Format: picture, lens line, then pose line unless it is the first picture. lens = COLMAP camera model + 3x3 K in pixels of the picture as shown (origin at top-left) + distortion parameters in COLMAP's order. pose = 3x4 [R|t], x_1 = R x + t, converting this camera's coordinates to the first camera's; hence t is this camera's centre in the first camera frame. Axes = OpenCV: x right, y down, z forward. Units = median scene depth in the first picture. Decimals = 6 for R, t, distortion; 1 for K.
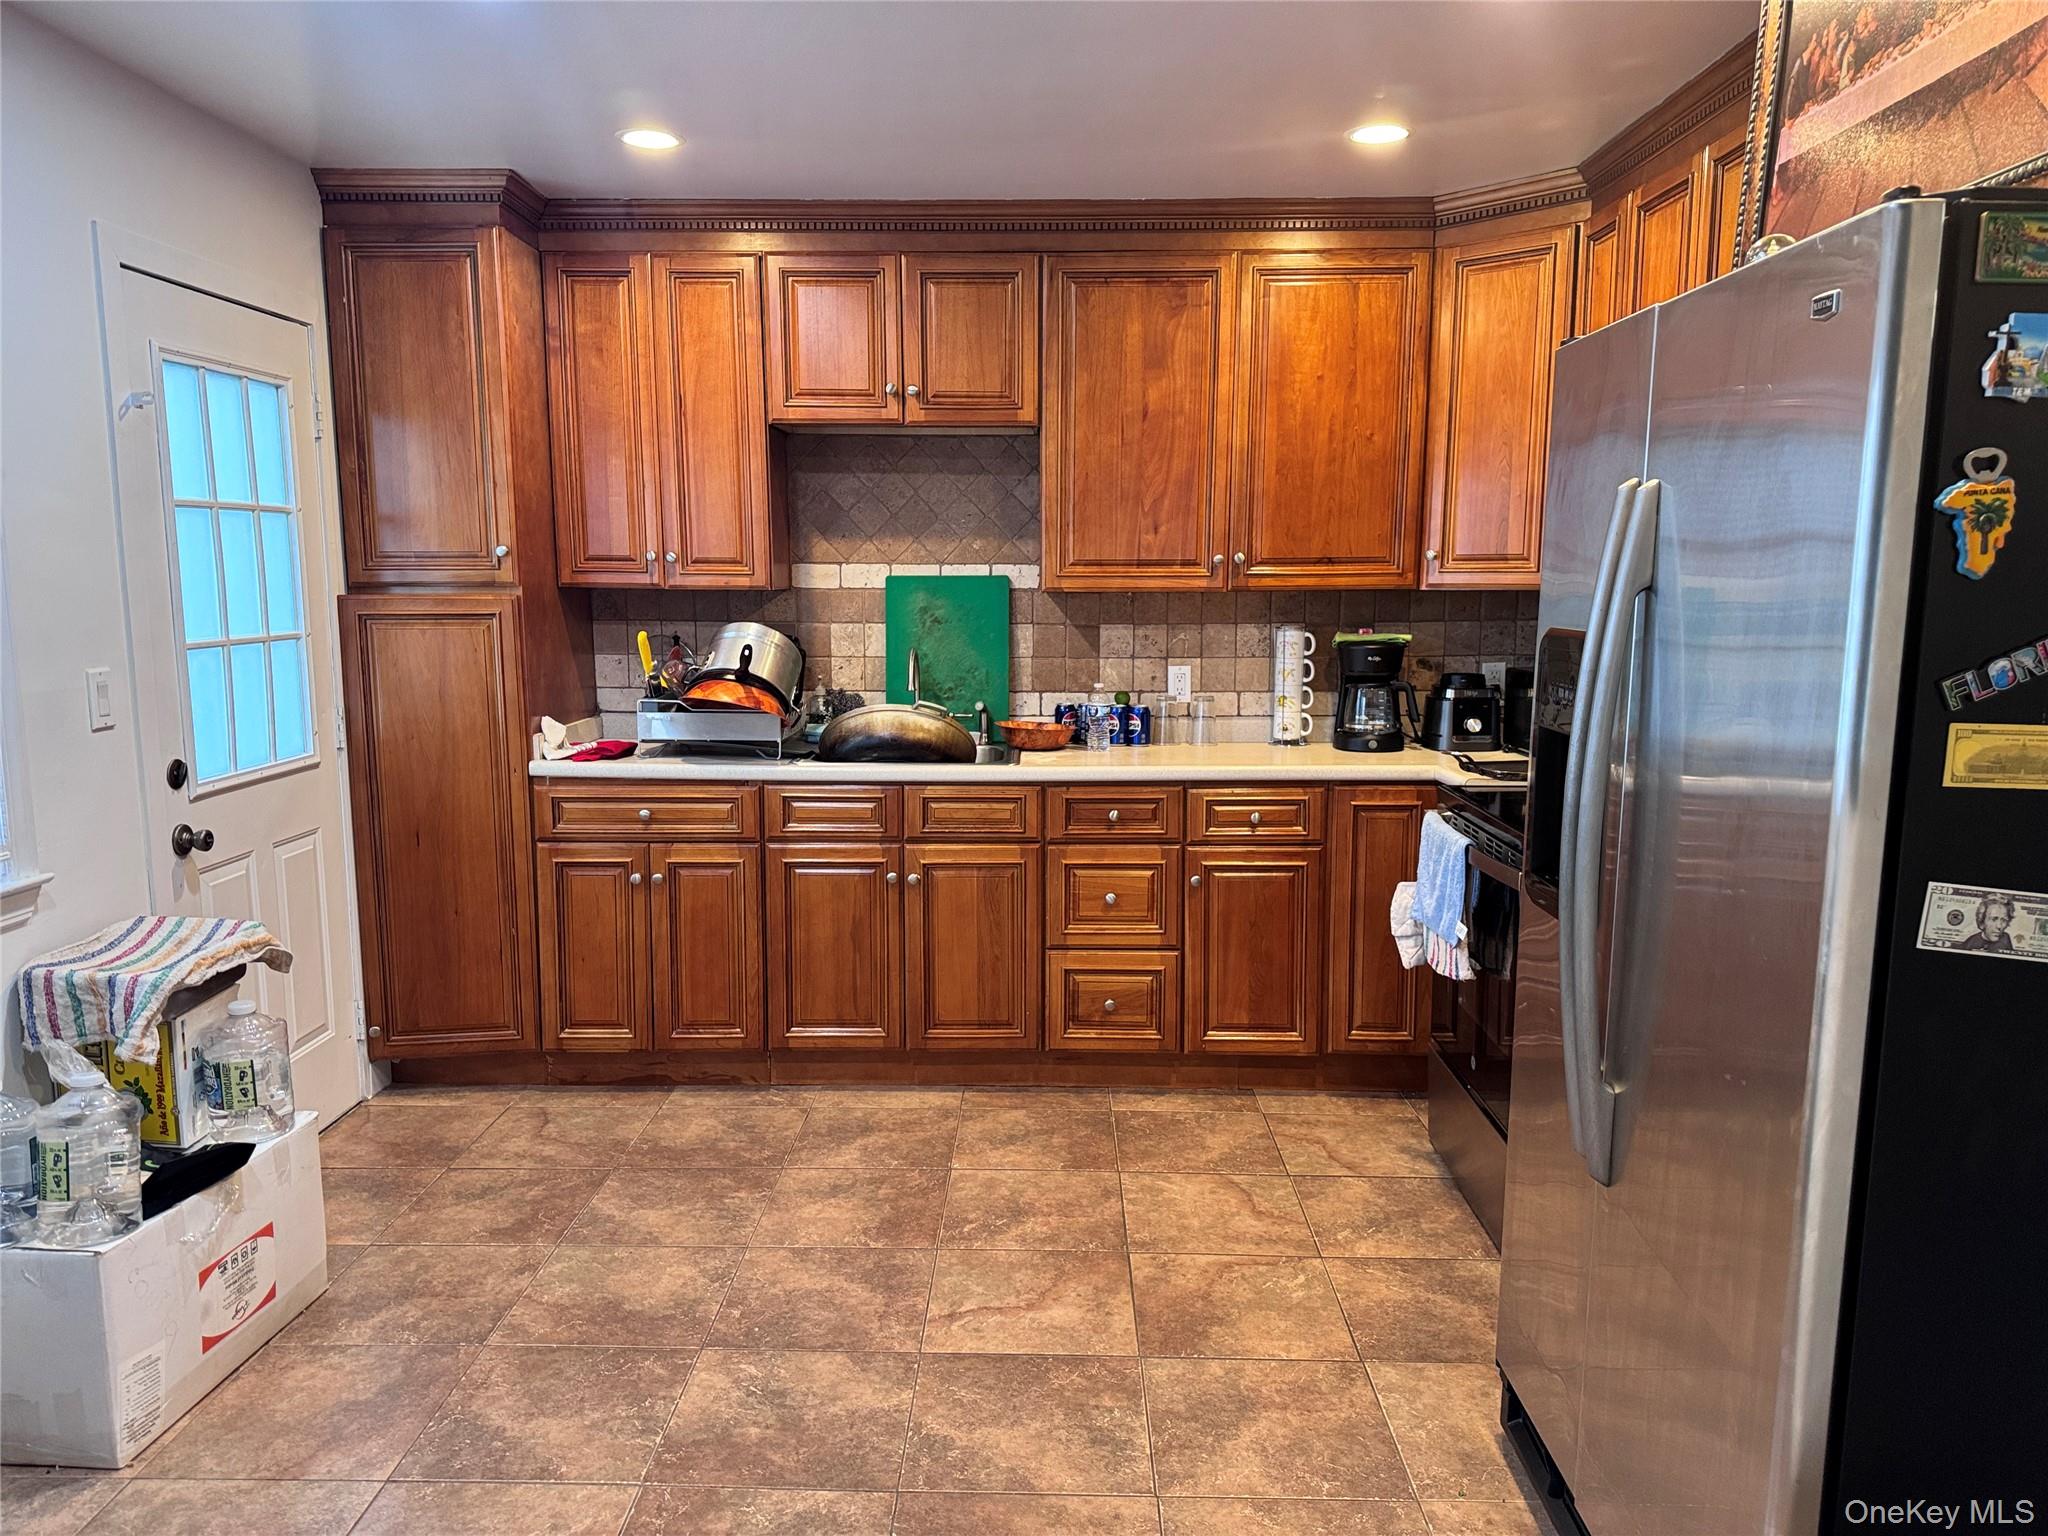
lens RADIAL K [[1419.7, 0, 1024.0], [0, 1419.7, 768.0], [0, 0, 1]] dist [-0.000049, 0.000168]
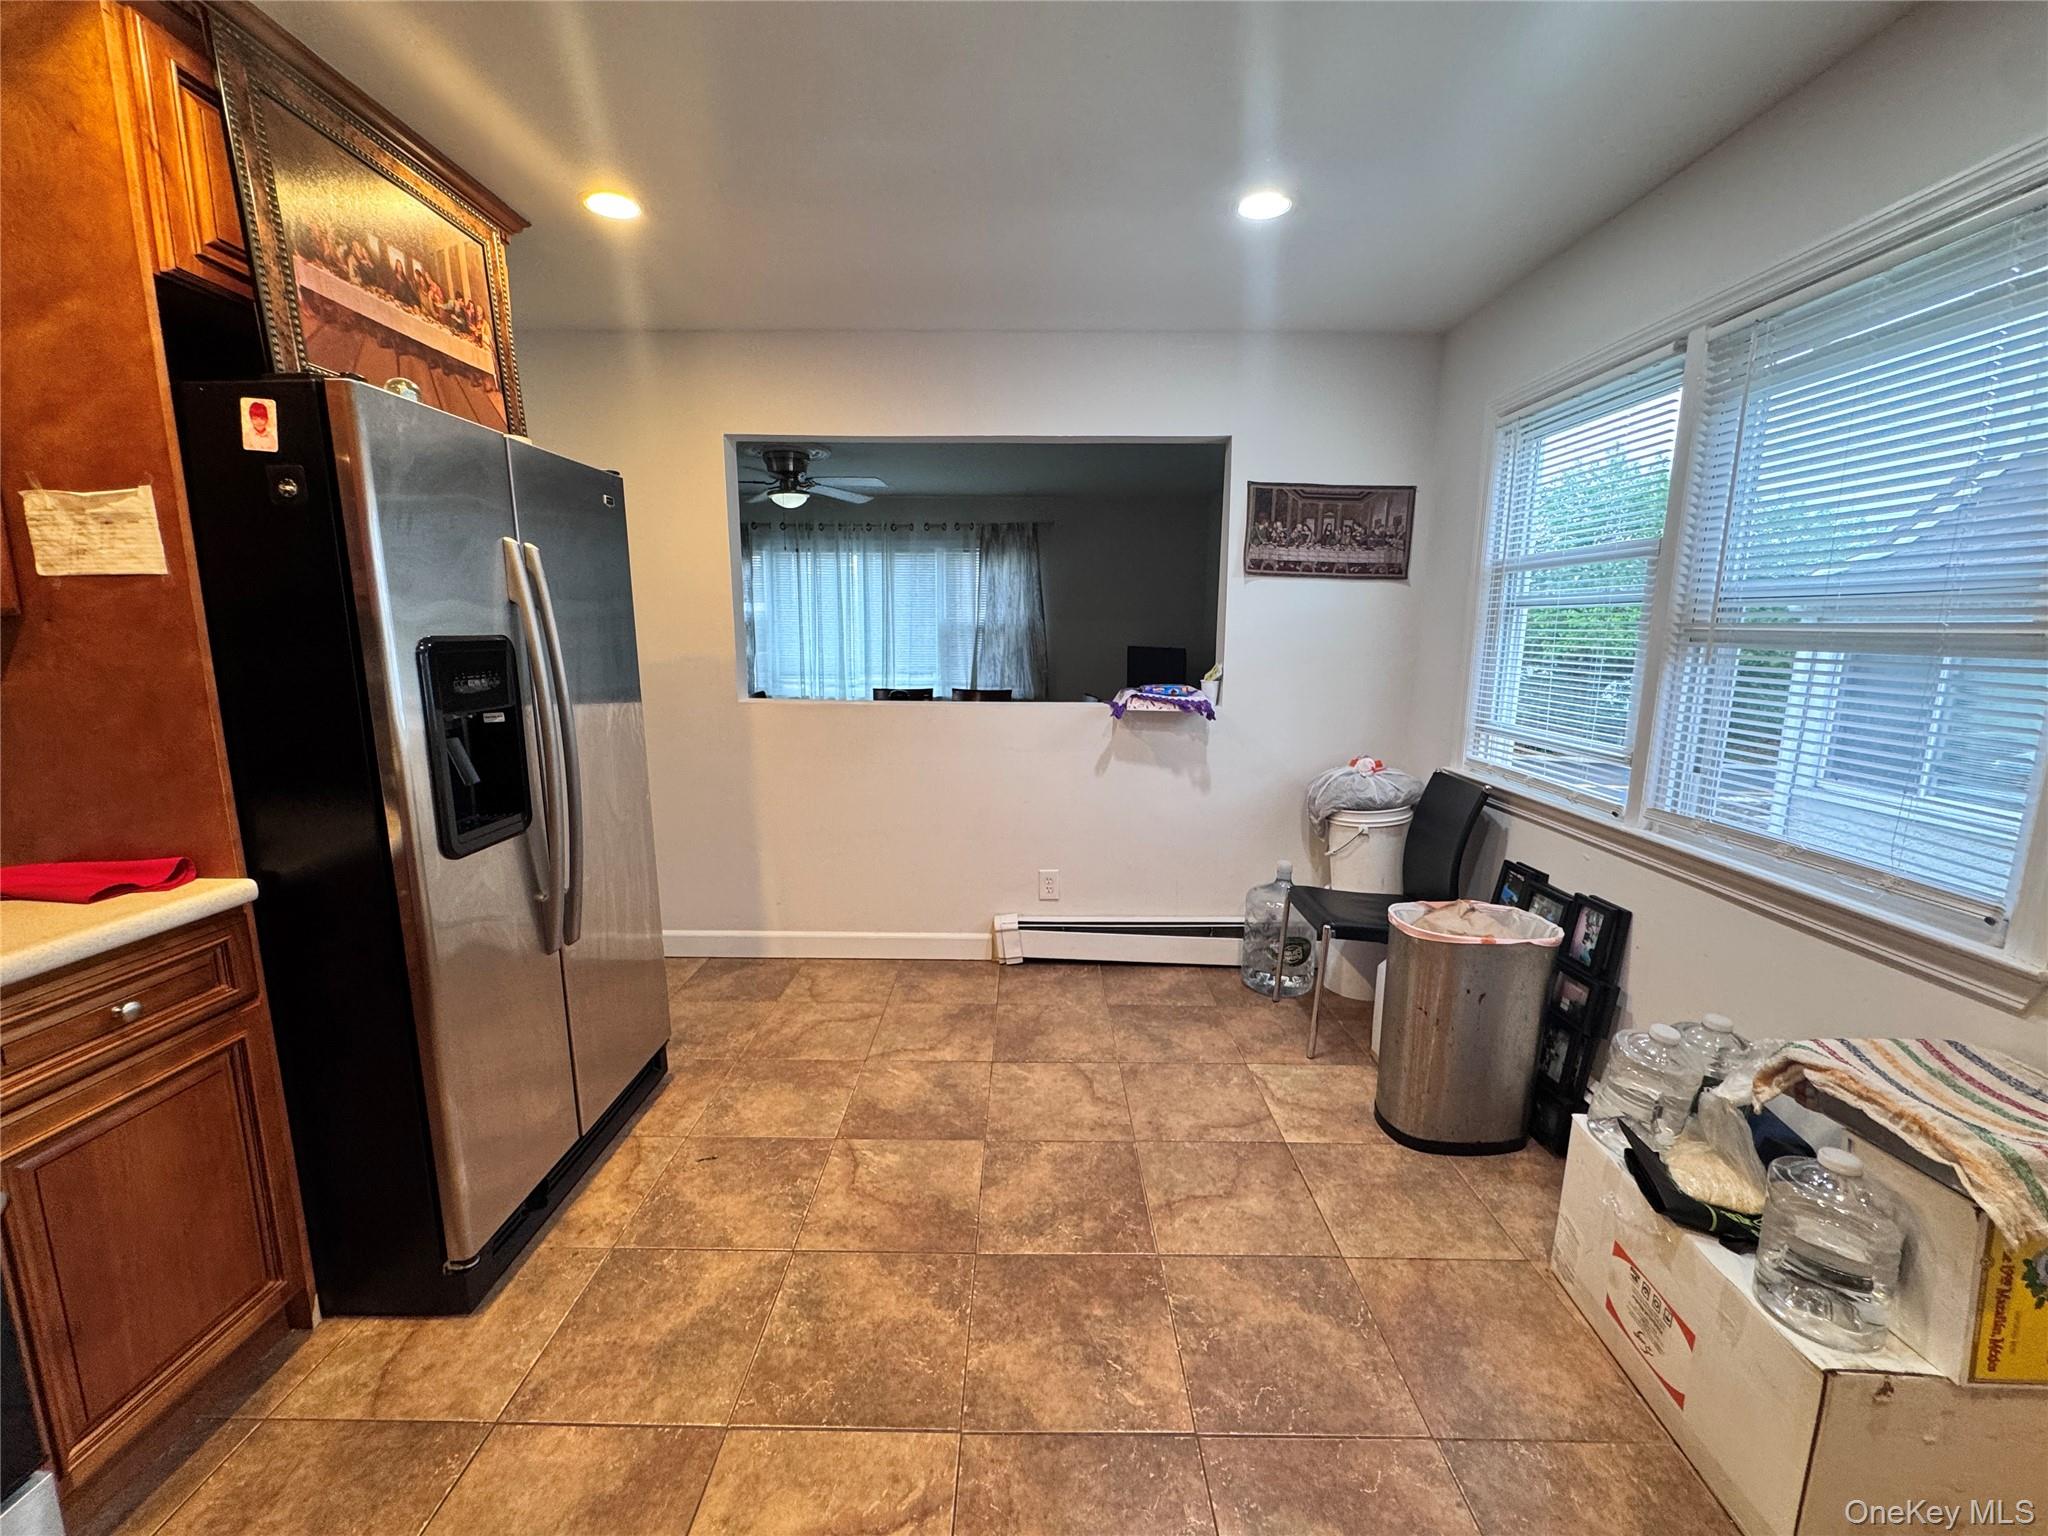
lens RADIAL K [[816.8, 0, 1021.6], [0, 816.8, 764.8], [0, 0, 1]] dist [-0.001458, 0.000196]
pose [[-0.999914, -0.009100, -0.009399, -0.109247], [-0.011582, 0.949841, 0.312520, -0.184764], [0.006083, 0.312602, -0.949865, 1.449721]]
